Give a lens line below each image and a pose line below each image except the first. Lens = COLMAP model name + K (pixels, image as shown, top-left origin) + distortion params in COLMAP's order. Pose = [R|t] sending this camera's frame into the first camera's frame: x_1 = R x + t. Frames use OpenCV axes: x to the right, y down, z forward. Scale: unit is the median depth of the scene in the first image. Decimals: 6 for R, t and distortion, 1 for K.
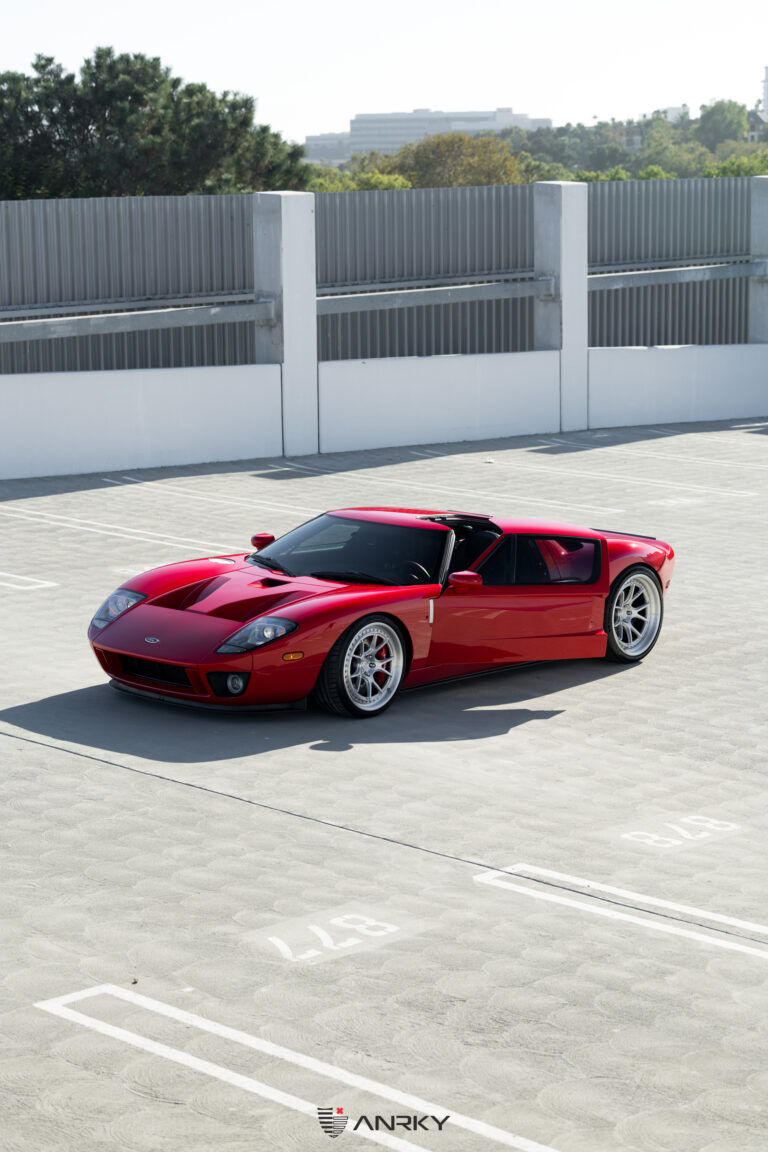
lens RADIAL K [[2284.4, 0, 382.3], [0, 2284.4, 576.6], [0, 0, 1]] dist [0.019039, 0.000000]
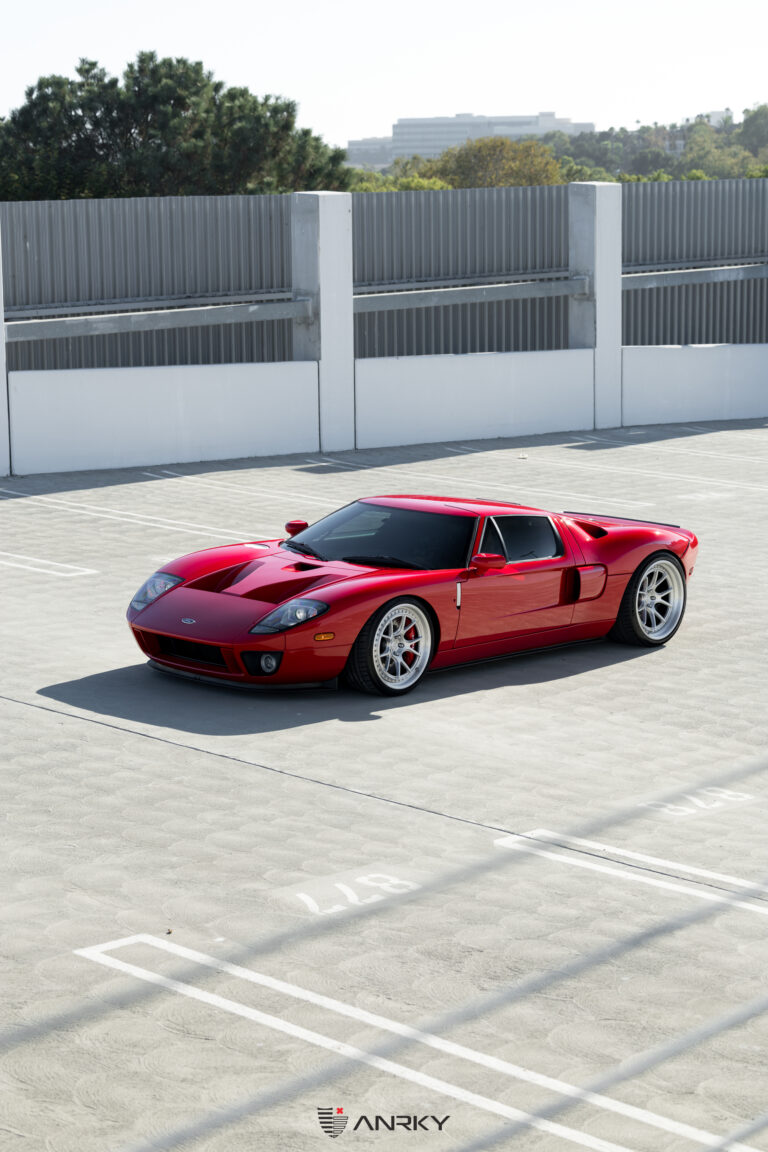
lens RADIAL K [[2284.4, 0, 362.4], [0, 2284.4, 586.6], [0, 0, 1]] dist [0.019039, 0.000000]
pose [[0.999643, 0.004435, -0.026365, 0.002661], [-0.004377, 0.999988, 0.002238, 0.005168], [0.026375, -0.002122, 0.999650, -0.016784]]
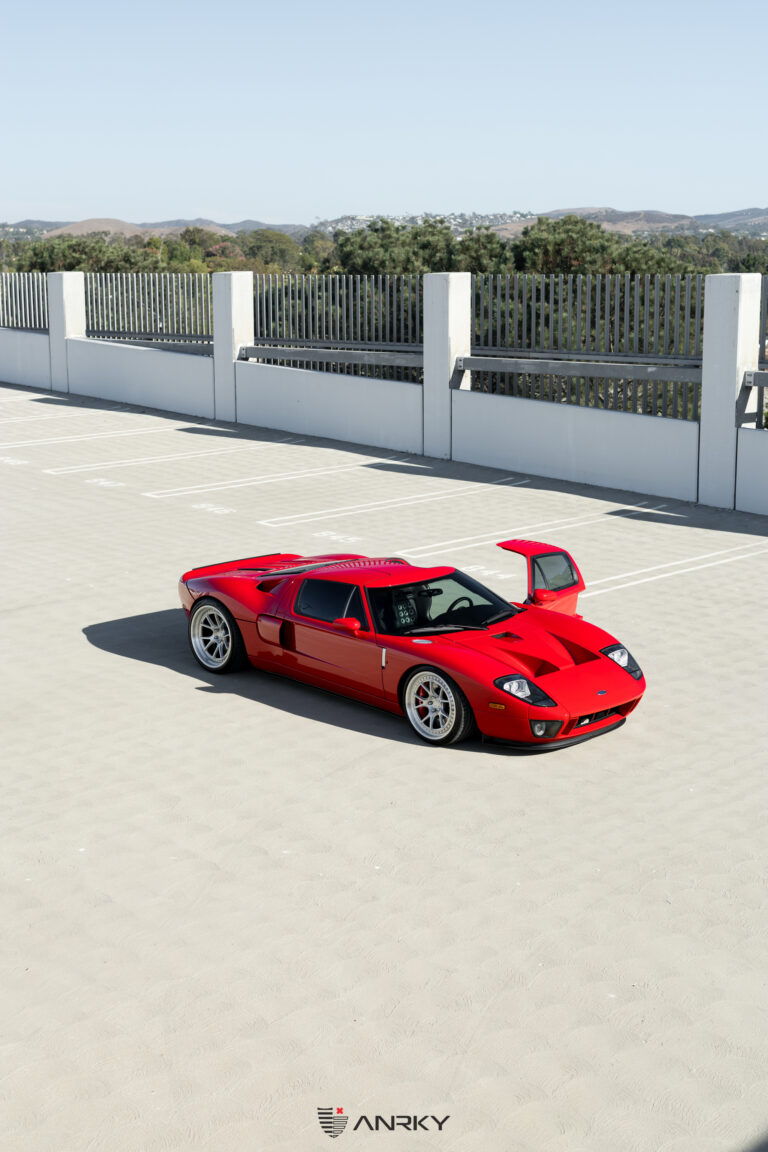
lens RADIAL K [[1645.5, 0, 372.5], [0, 1645.5, 567.6], [0, 0, 1]] dist [0.003313, 0.000000]
pose [[-0.053001, 0.201797, -0.977992, 0.865781], [-0.175811, 0.962185, 0.208063, -0.182003], [0.982996, 0.182969, -0.015519, 0.938708]]
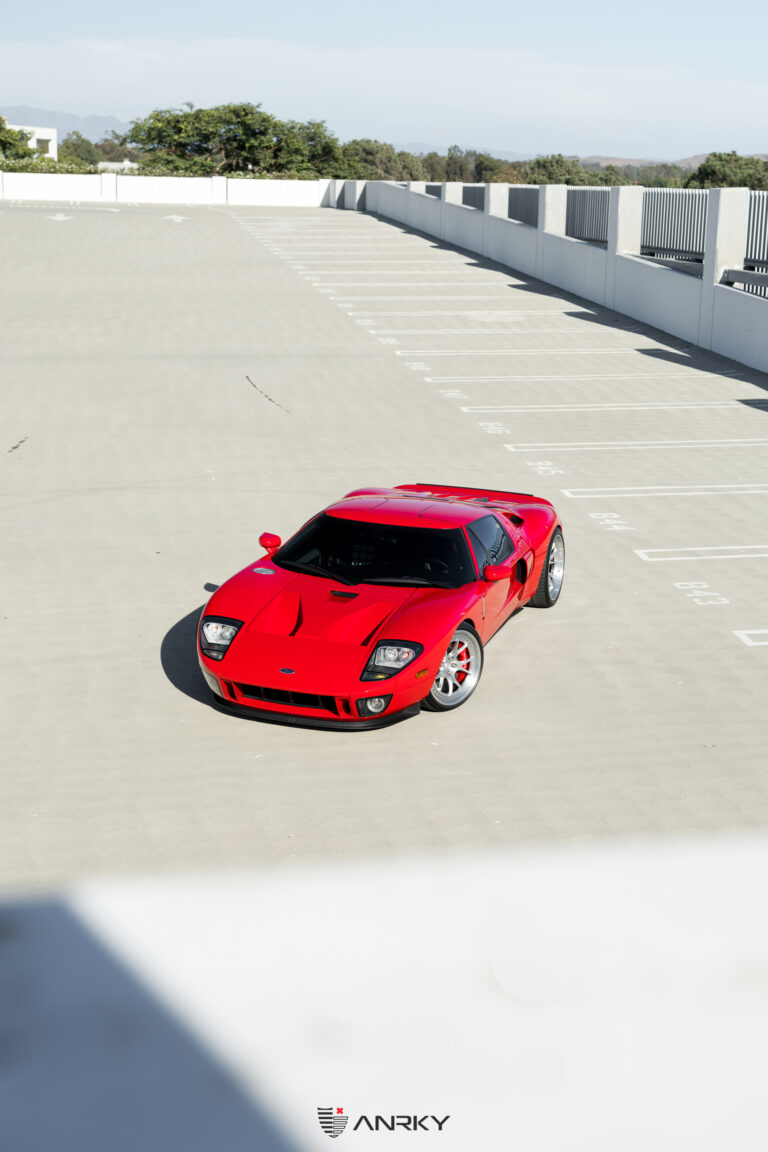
lens RADIAL K [[1645.5, 0, 384.3], [0, 1645.5, 568.5], [0, 0, 1]] dist [0.003313, 0.000000]
pose [[-0.600859, 0.190357, -0.776359, 0.717249], [-0.154905, 0.925092, 0.346713, -0.229736], [0.784202, 0.328587, -0.526362, 1.244223]]
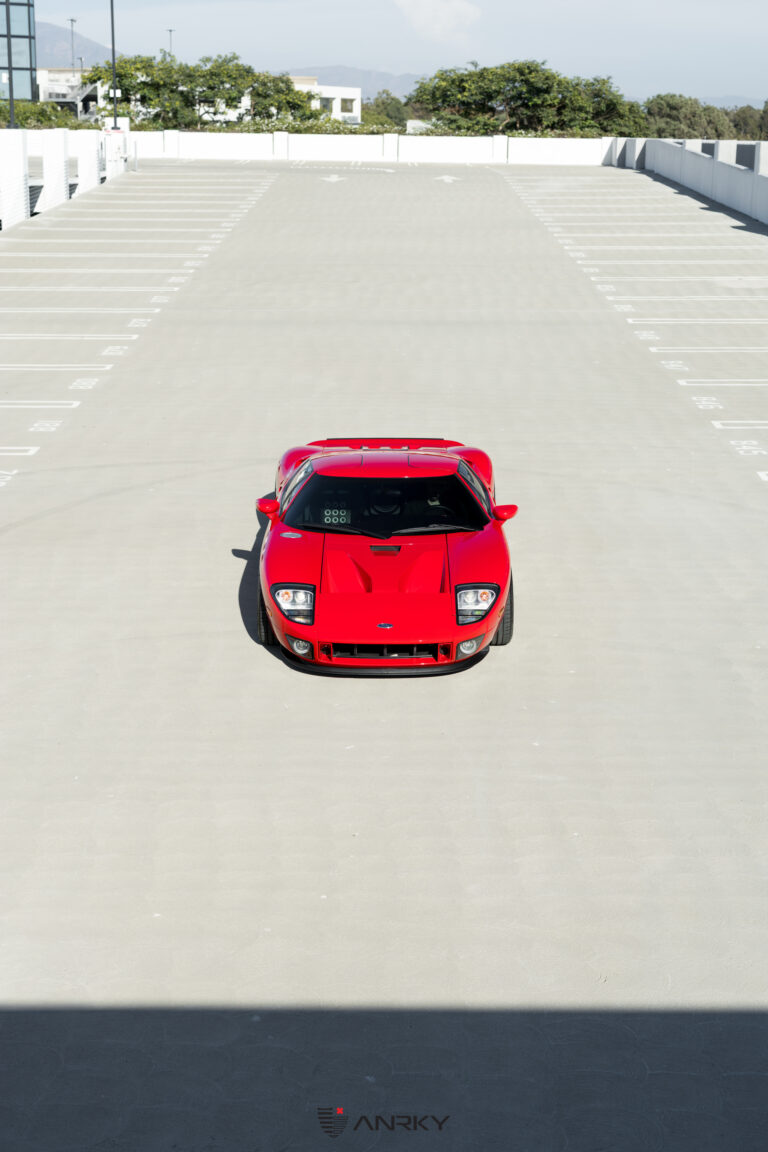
lens RADIAL K [[1645.5, 0, 371.9], [0, 1645.5, 550.2], [0, 0, 1]] dist [0.003313, 0.000000]
pose [[-0.740316, 0.177121, -0.648507, 0.675743], [-0.118993, 0.914910, 0.385720, -0.238148], [0.661645, 0.362722, -0.656246, 1.267291]]
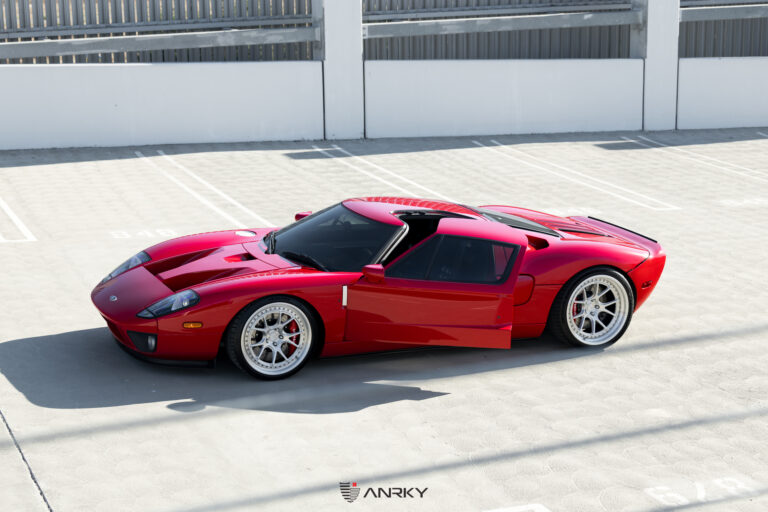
lens RADIAL K [[1522.9, 0, 384.4], [0, 1522.9, 251.1], [0, 0, 1]] dist [0.019039, 0.000000]
pose [[0.912394, 0.093695, -0.398446, 0.190507], [-0.073992, 0.995166, 0.064580, -0.032422], [0.402570, -0.029440, 0.914916, 0.161550]]
